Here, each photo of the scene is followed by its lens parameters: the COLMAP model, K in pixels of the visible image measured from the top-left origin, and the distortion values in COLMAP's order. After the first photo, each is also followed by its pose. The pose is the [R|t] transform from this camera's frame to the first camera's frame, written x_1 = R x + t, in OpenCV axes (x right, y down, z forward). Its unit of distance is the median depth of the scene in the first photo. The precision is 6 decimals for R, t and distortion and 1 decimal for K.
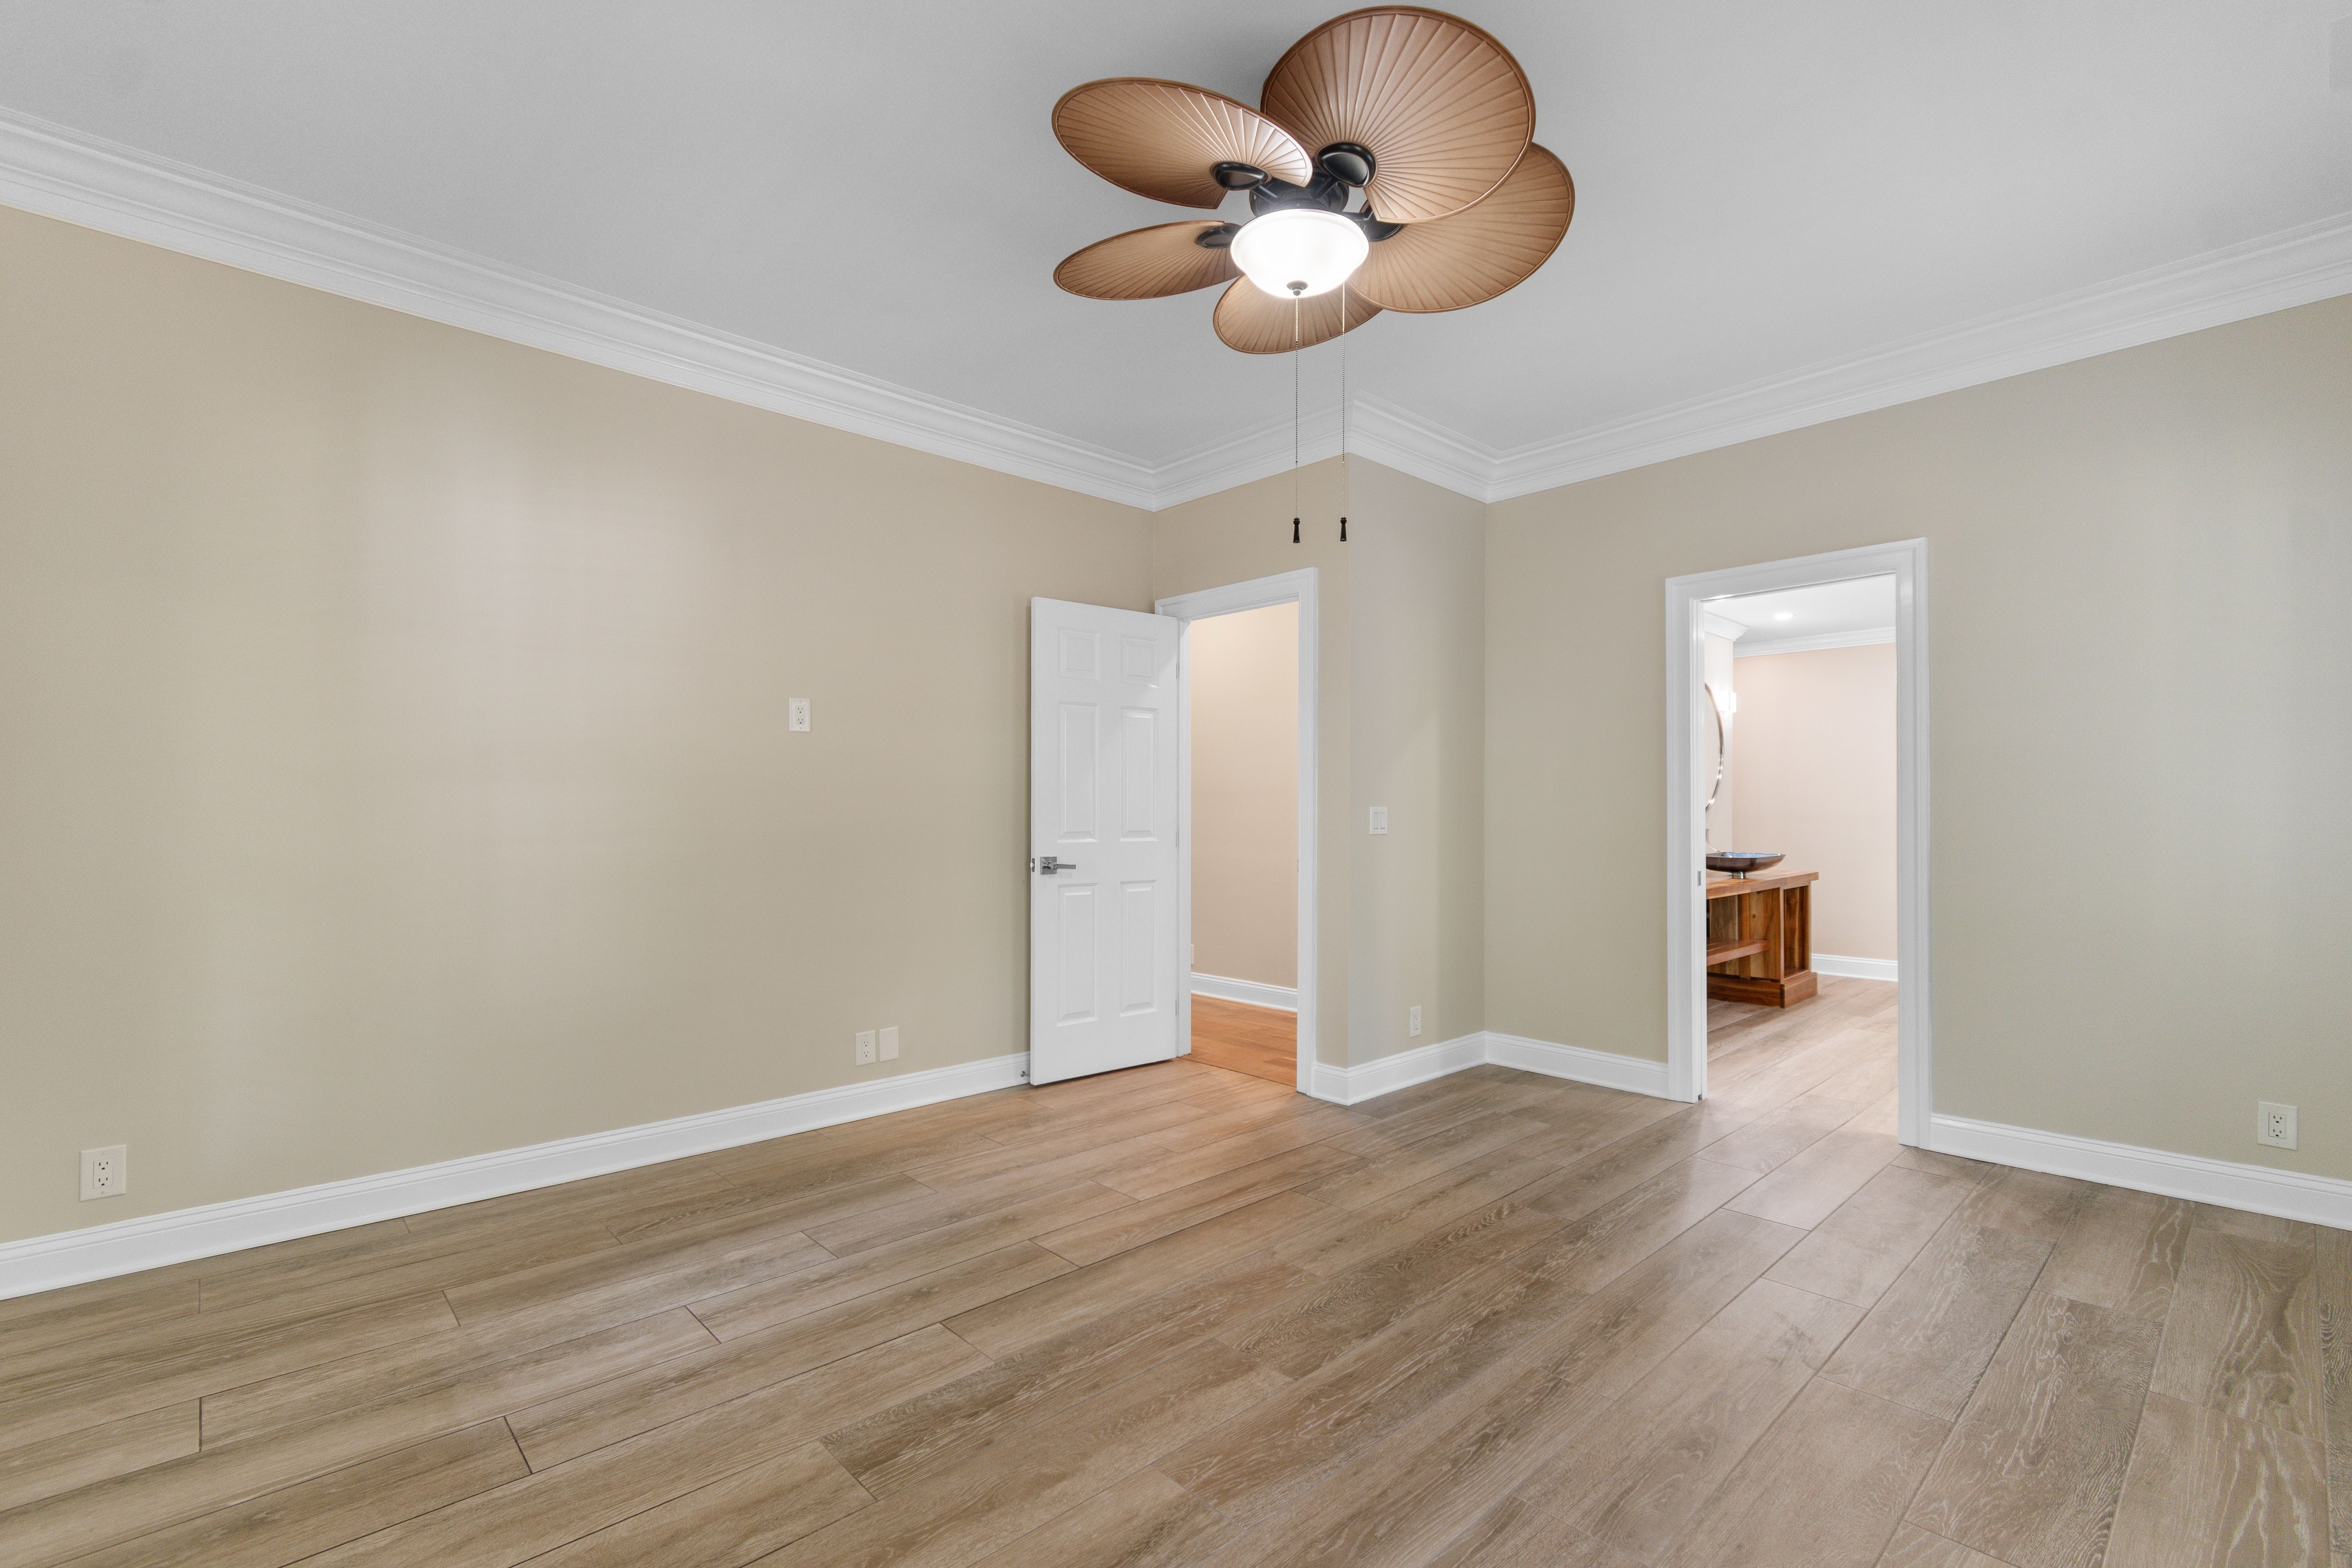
lens RADIAL K [[1029.4, 0, 1176.2], [0, 1029.4, 789.0], [0, 0, 1]] dist [0.003057, 0.000585]
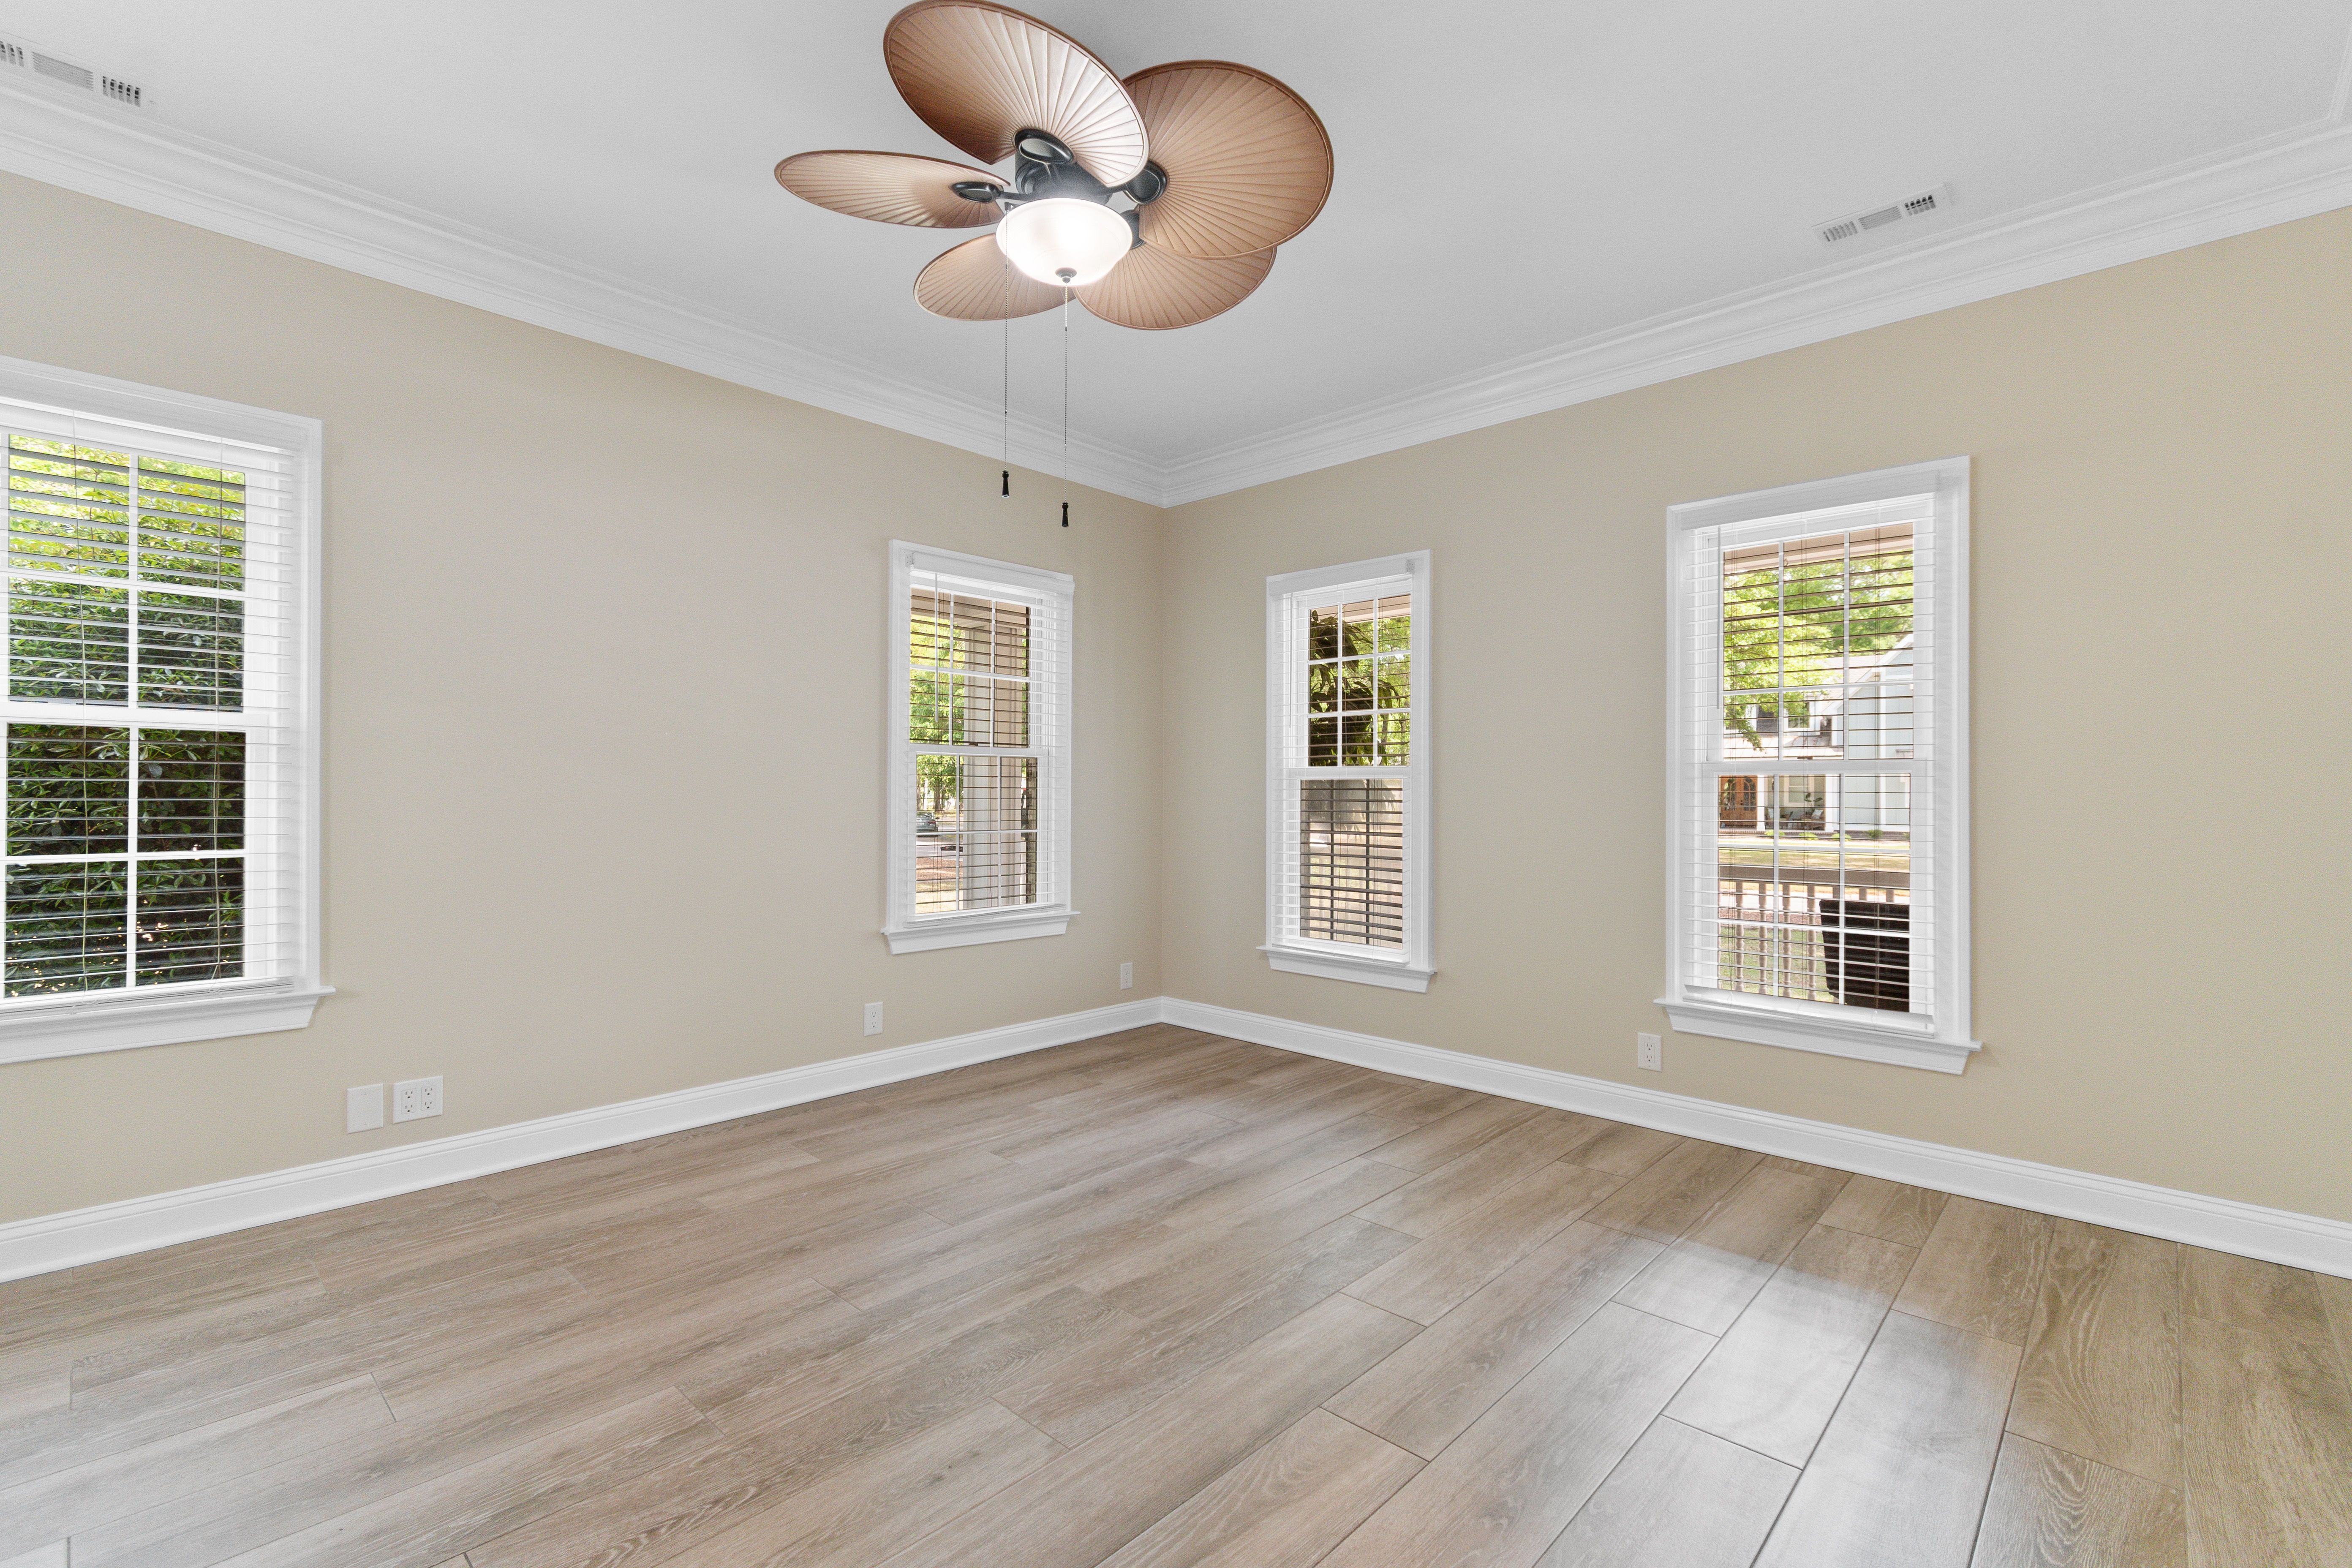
lens RADIAL K [[1029.4, 0, 1176.2], [0, 1029.4, 789.0], [0, 0, 1]] dist [0.003057, 0.000585]
pose [[-0.997894, -0.007284, -0.064459, 0.070928], [-0.005651, 0.999659, -0.025485, 0.043609], [0.064623, -0.025067, -0.997595, 2.005282]]
